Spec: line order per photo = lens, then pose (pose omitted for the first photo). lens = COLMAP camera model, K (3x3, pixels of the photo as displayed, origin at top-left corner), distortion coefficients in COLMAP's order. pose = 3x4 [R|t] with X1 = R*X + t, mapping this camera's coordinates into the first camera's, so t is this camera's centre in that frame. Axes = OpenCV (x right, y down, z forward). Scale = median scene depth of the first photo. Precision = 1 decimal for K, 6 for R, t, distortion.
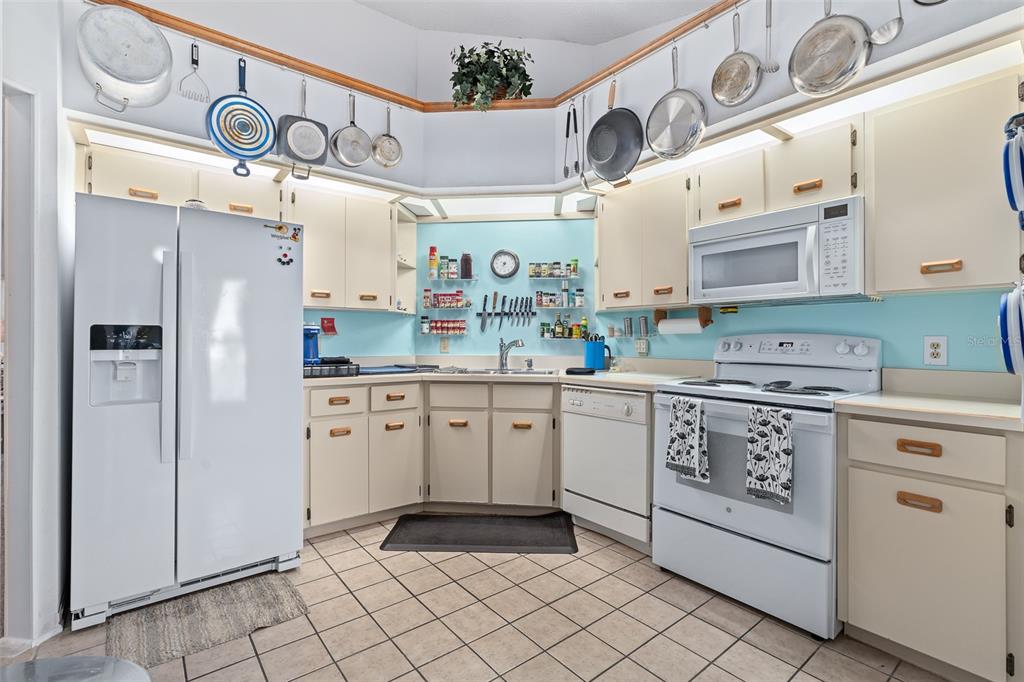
lens RADIAL K [[466.6, 0, 510.9], [0, 466.6, 336.5], [0, 0, 1]] dist [-0.003598, 0.000833]
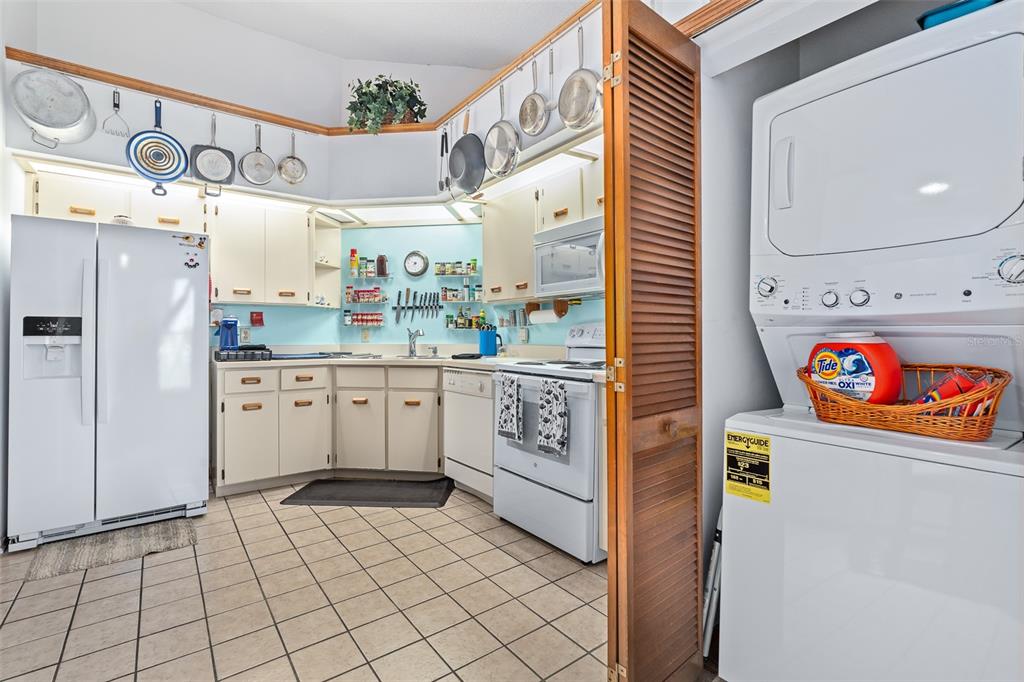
lens RADIAL K [[463.0, 0, 506.2], [0, 463.0, 331.4], [0, 0, 1]] dist [-0.001502, 0.000418]
pose [[0.999483, -0.005038, -0.031749, 0.342034], [0.004989, 0.999986, -0.001624, 0.018328], [0.031757, 0.001464, 0.999495, -0.172885]]
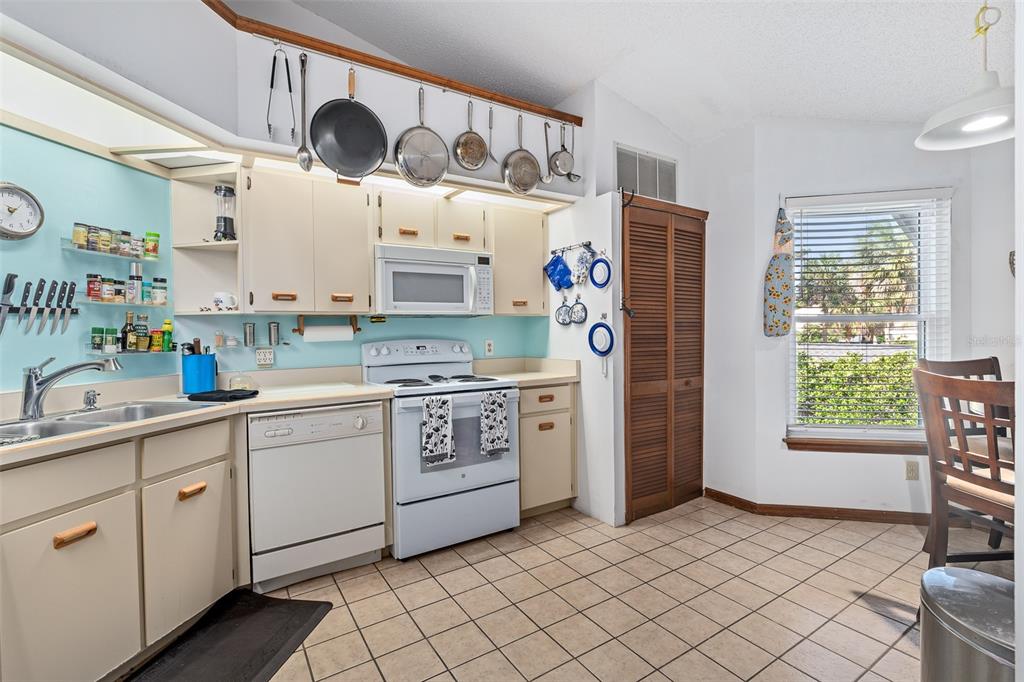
lens RADIAL K [[466.6, 0, 510.9], [0, 466.6, 336.5], [0, 0, 1]] dist [-0.003598, 0.000833]
pose [[0.105533, -0.015438, 0.994296, -0.646383], [0.011827, 0.999828, 0.014268, -0.028825], [-0.994345, 0.010254, 0.105698, 0.575880]]
